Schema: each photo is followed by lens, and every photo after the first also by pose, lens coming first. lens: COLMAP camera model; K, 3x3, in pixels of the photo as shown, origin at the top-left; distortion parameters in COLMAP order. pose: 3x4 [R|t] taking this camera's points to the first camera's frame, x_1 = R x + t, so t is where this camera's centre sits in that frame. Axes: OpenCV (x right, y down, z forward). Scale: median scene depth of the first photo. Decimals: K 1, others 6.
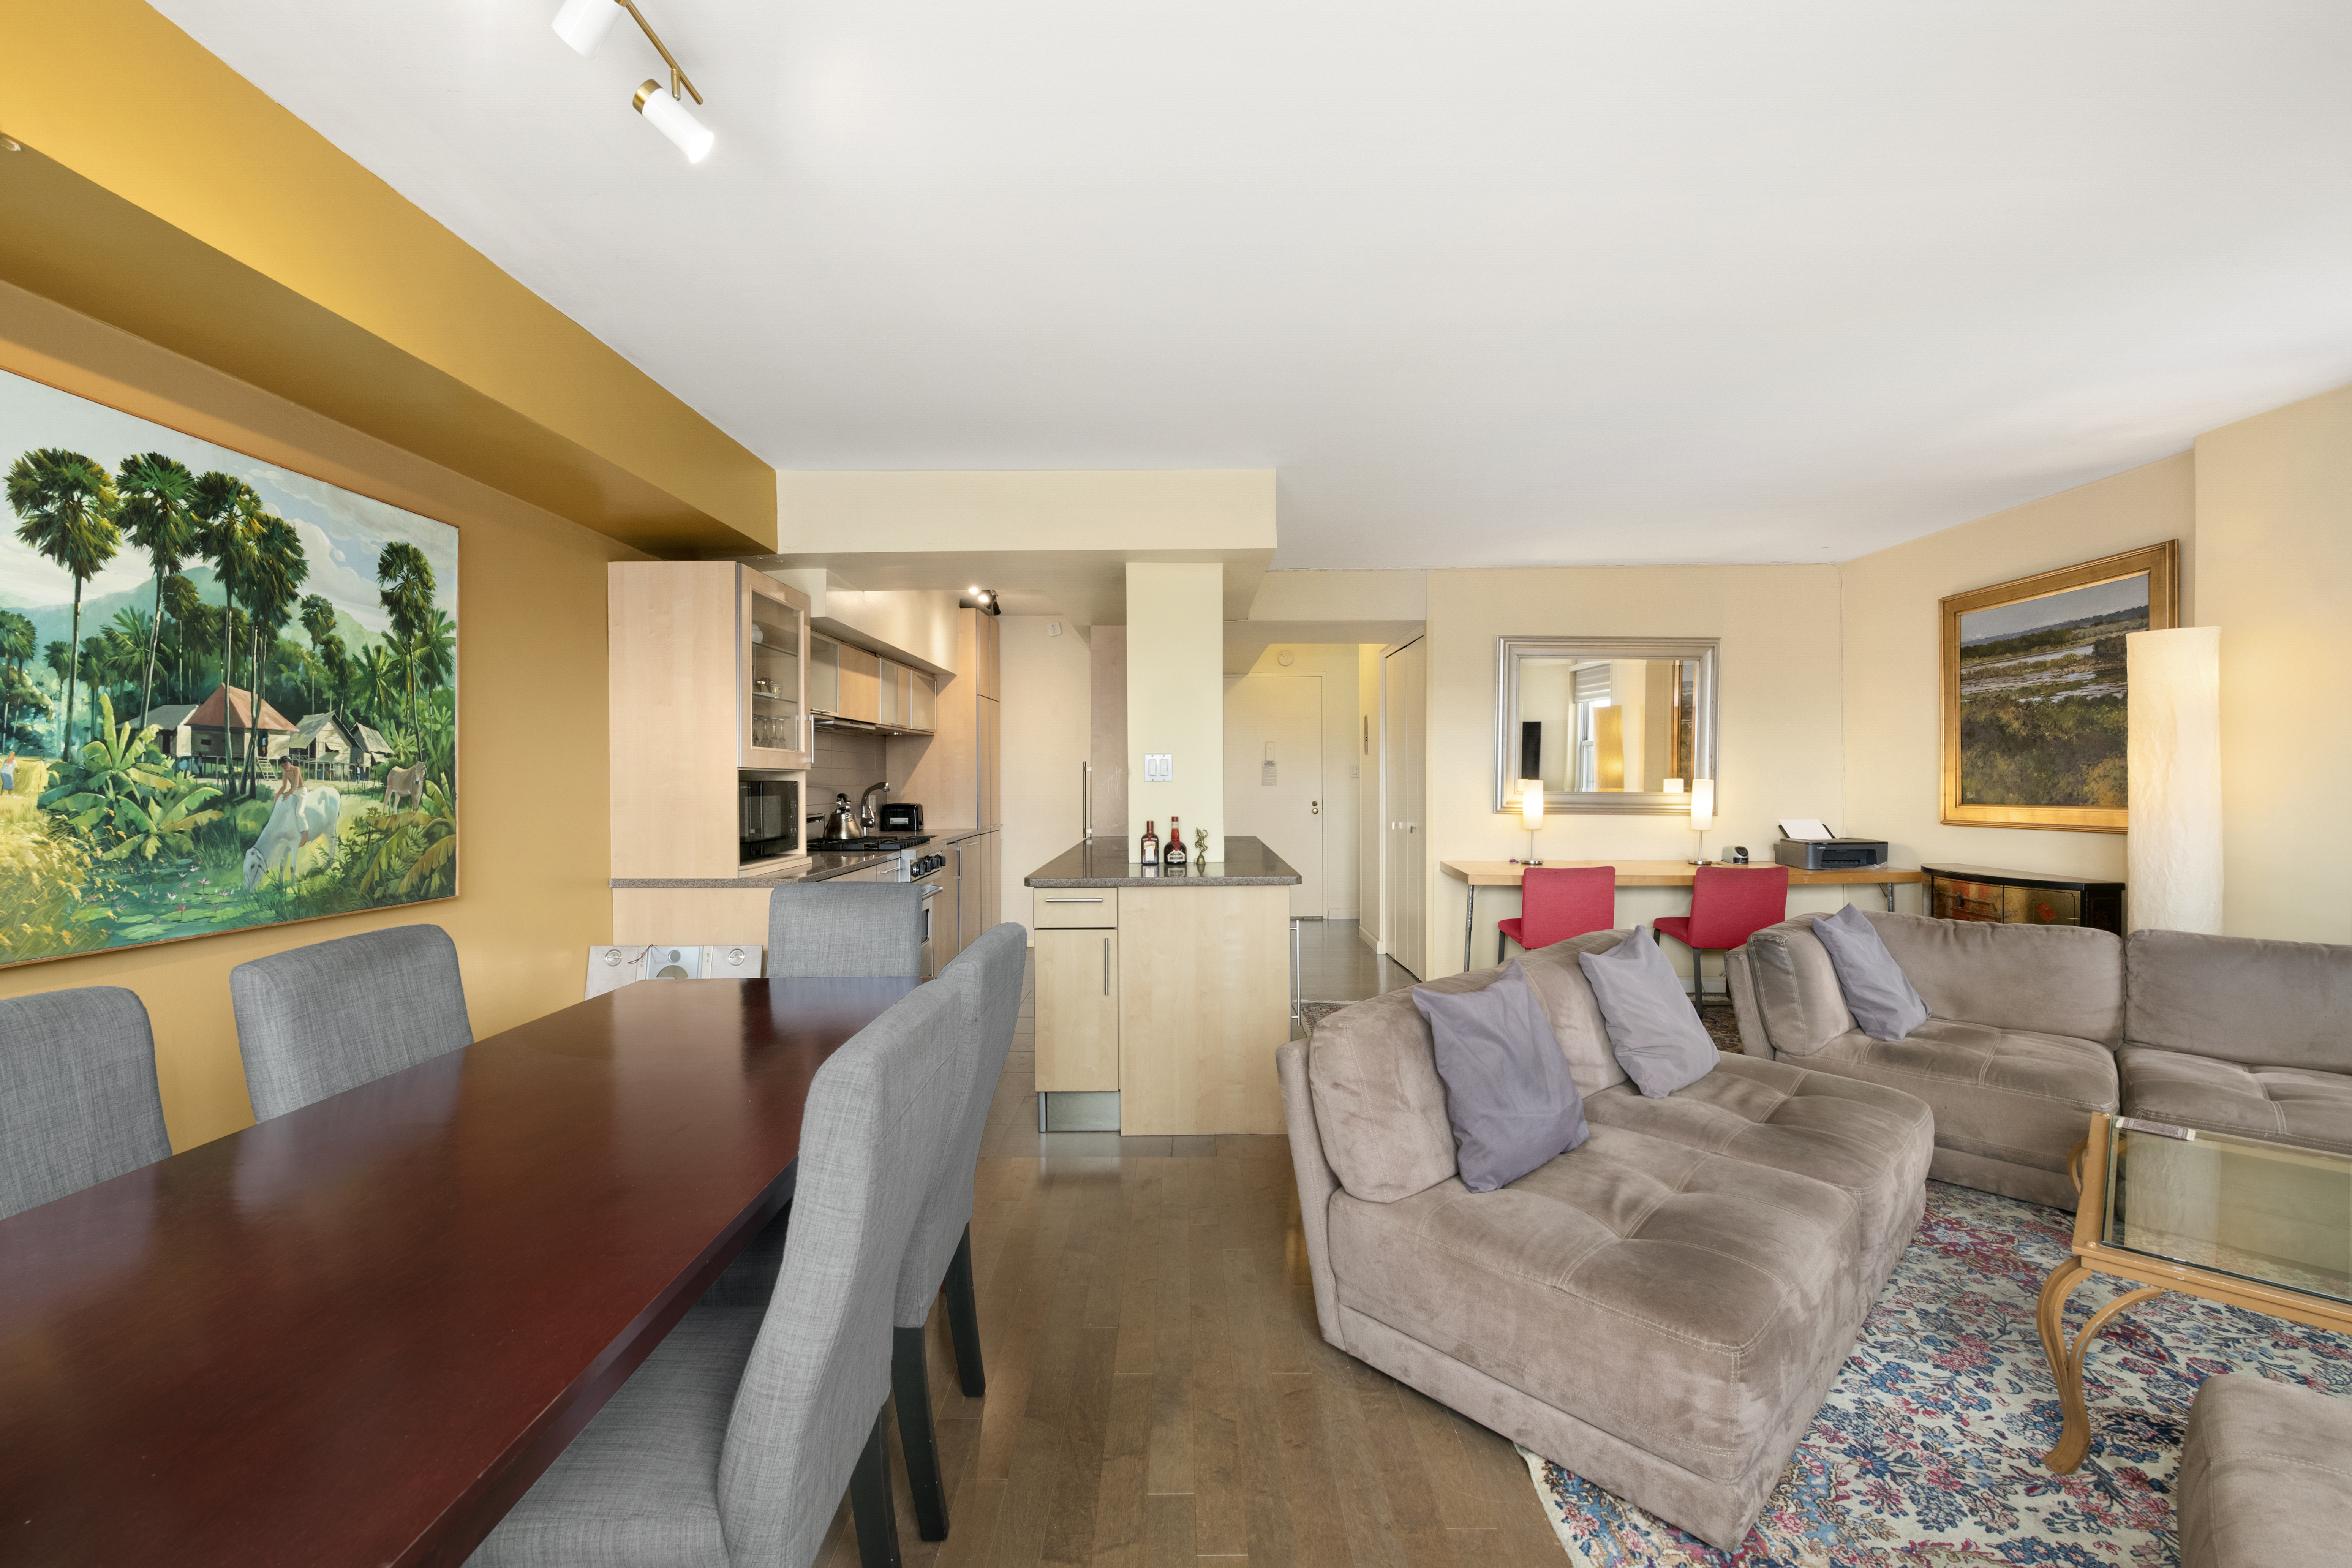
lens RADIAL K [[985.6, 0, 1174.0], [0, 985.6, 785.8], [0, 0, 1]] dist [0.001122, 0.000143]
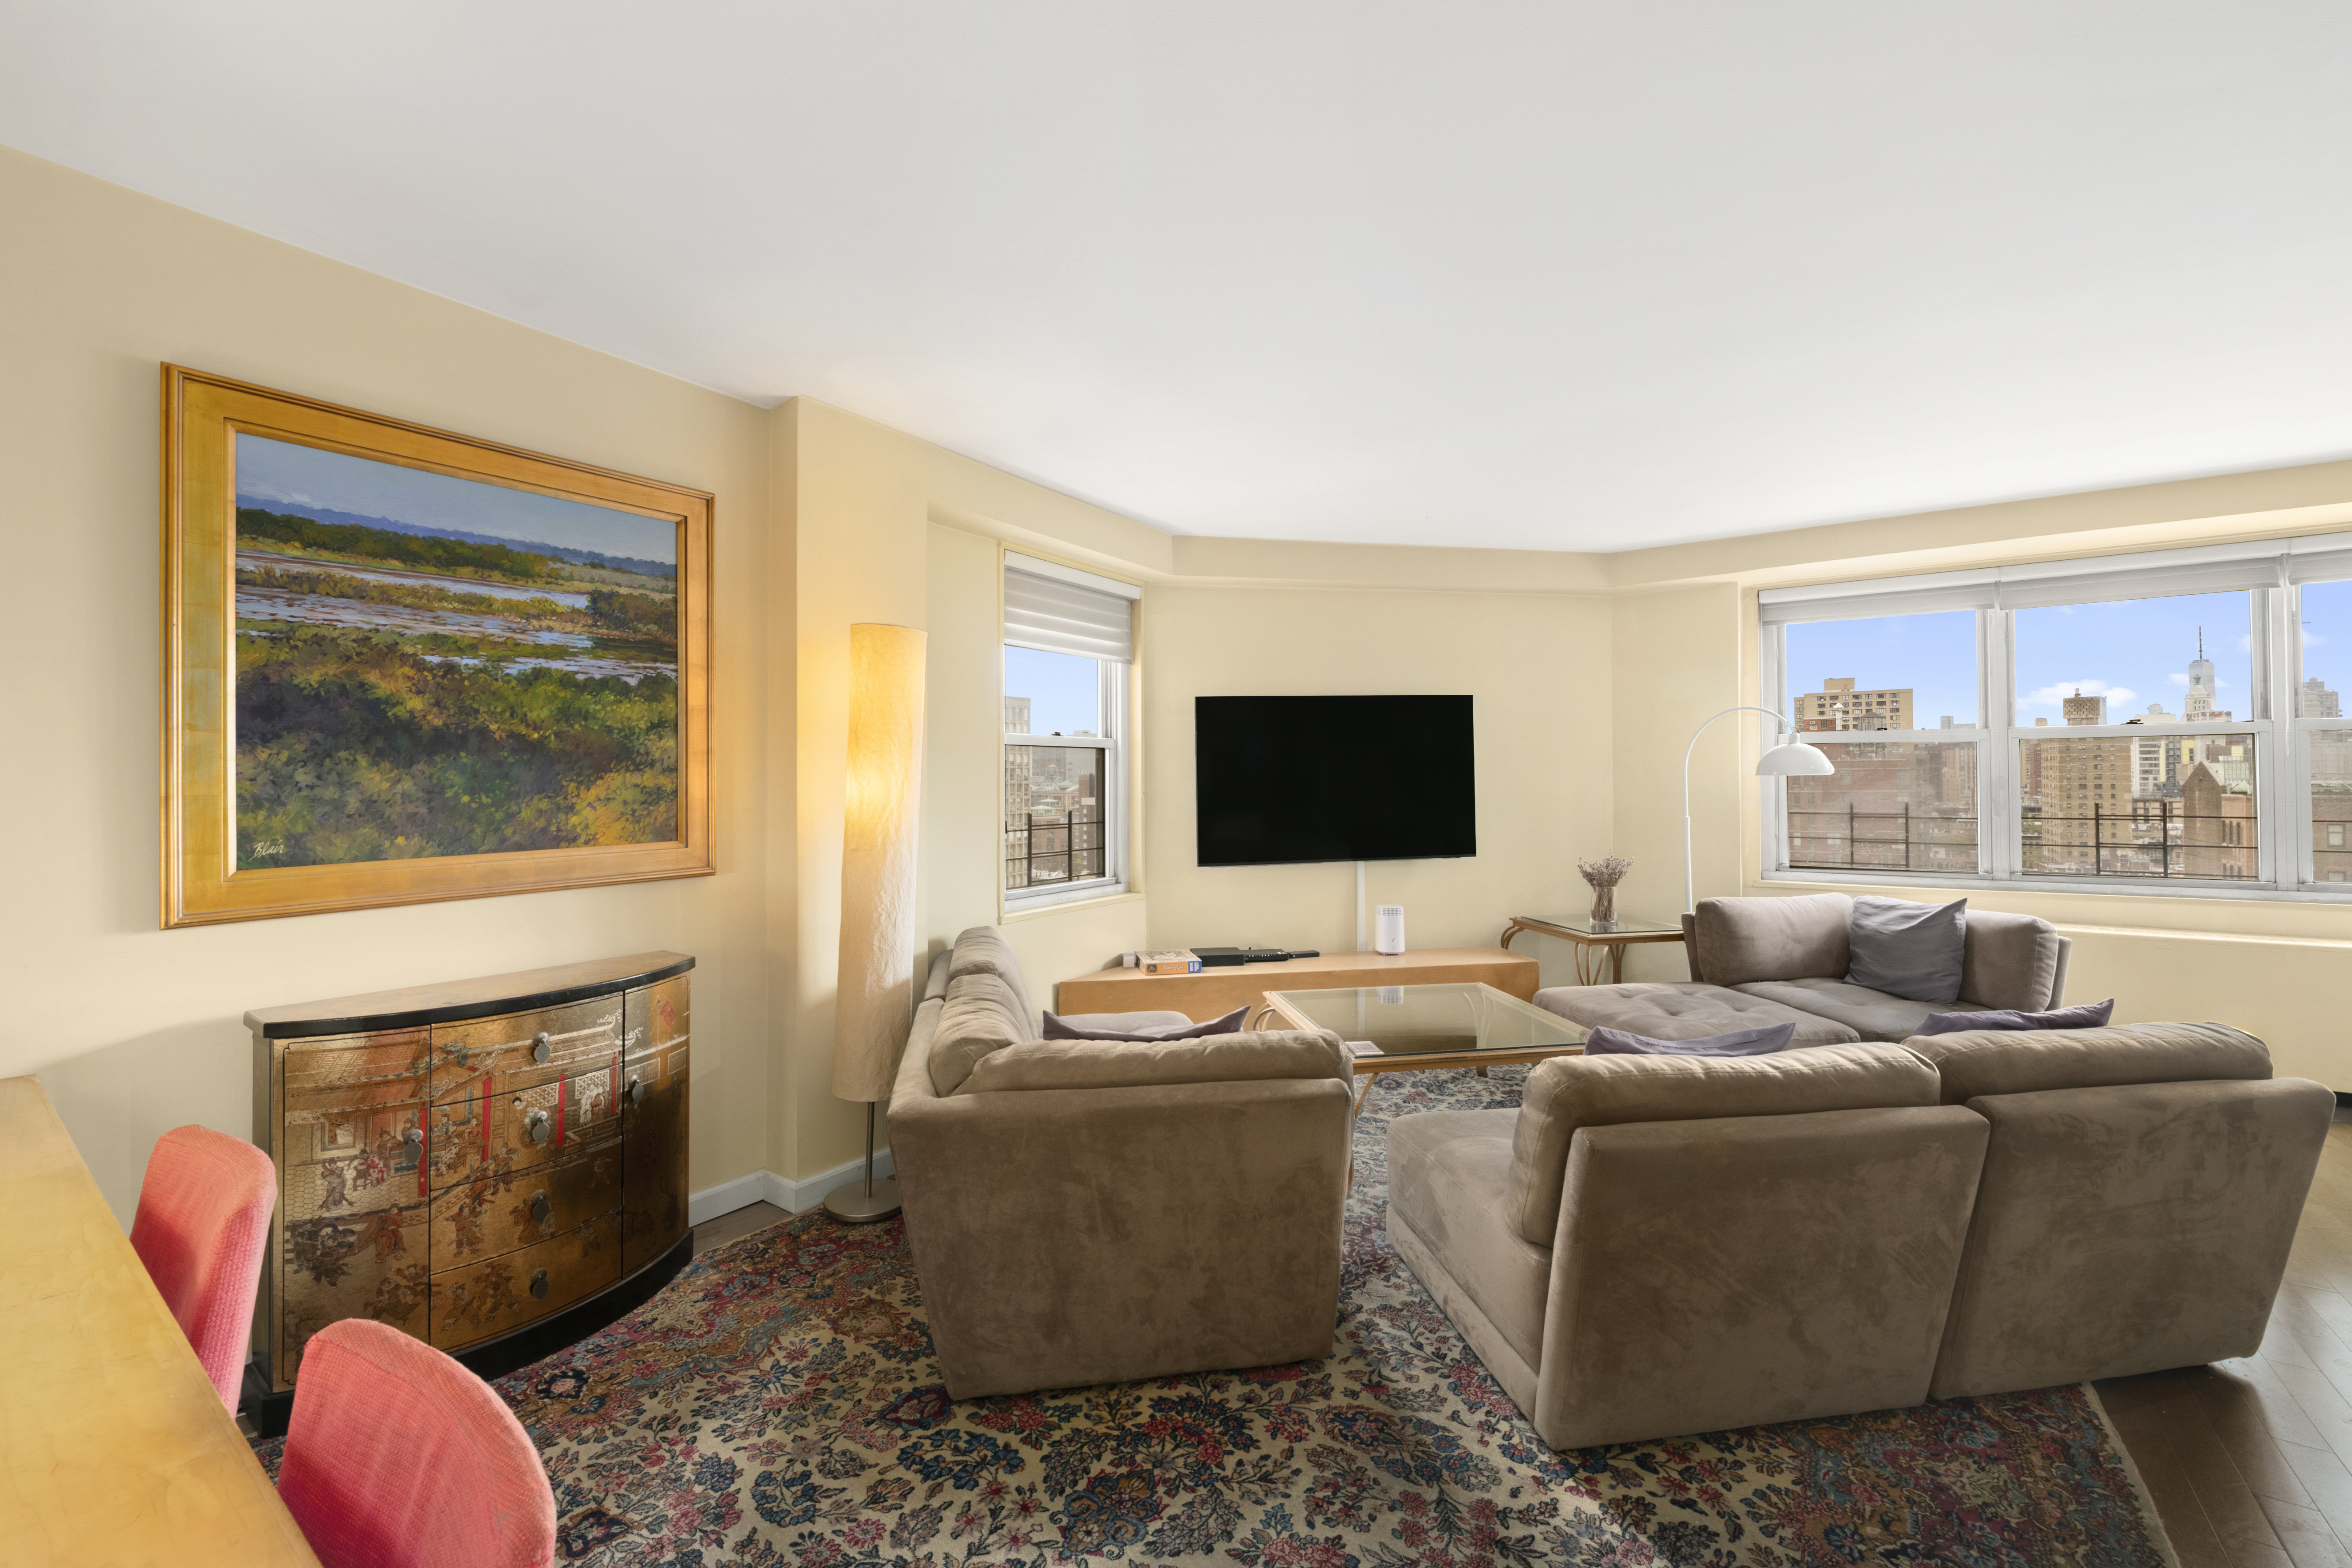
lens RADIAL K [[928.4, 0, 1181.4], [0, 928.4, 772.1], [0, 0, 1]] dist [-0.008347, -0.000410]
pose [[-0.815981, 0.015851, 0.577862, 0.451830], [0.016445, 0.999856, -0.004205, -0.031368], [-0.577845, 0.006072, -0.816124, 2.127029]]
